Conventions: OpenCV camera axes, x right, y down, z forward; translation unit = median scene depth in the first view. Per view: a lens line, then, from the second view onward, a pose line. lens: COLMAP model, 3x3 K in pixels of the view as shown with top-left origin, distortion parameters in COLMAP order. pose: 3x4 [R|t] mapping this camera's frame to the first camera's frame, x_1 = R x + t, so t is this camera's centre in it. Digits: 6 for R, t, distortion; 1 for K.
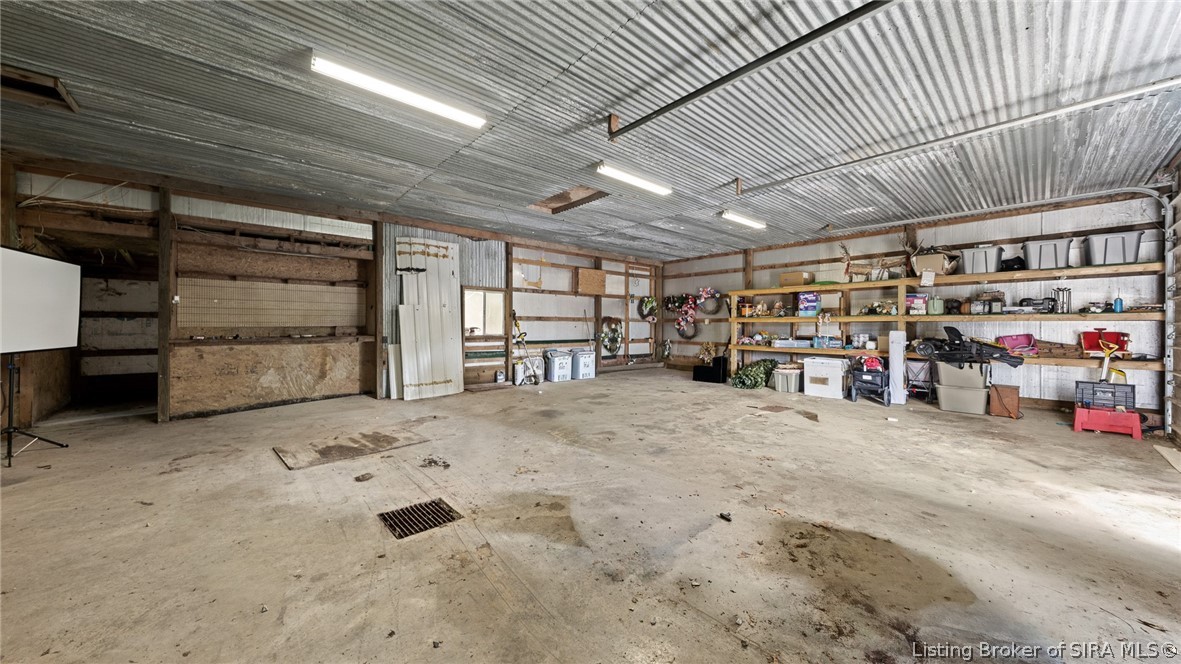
lens RADIAL K [[398.4, 0, 594.1], [0, 398.4, 326.0], [0, 0, 1]] dist [0.000401, 0.000016]
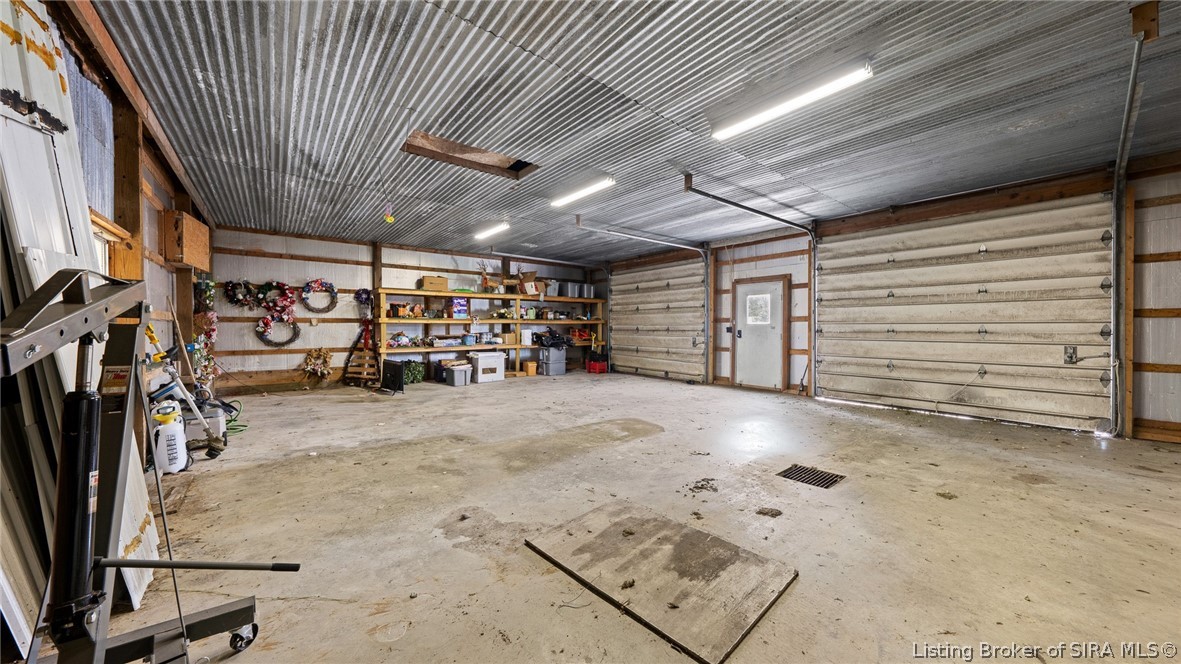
lens RADIAL K [[398.4, 0, 593.9], [0, 398.4, 328.6], [0, 0, 1]] dist [0.000401, 0.000016]
pose [[0.052417, -0.009834, 0.998577, -1.170516], [0.003701, 0.999947, 0.009653, -0.008717], [-0.998618, 0.003189, 0.052451, 1.088647]]
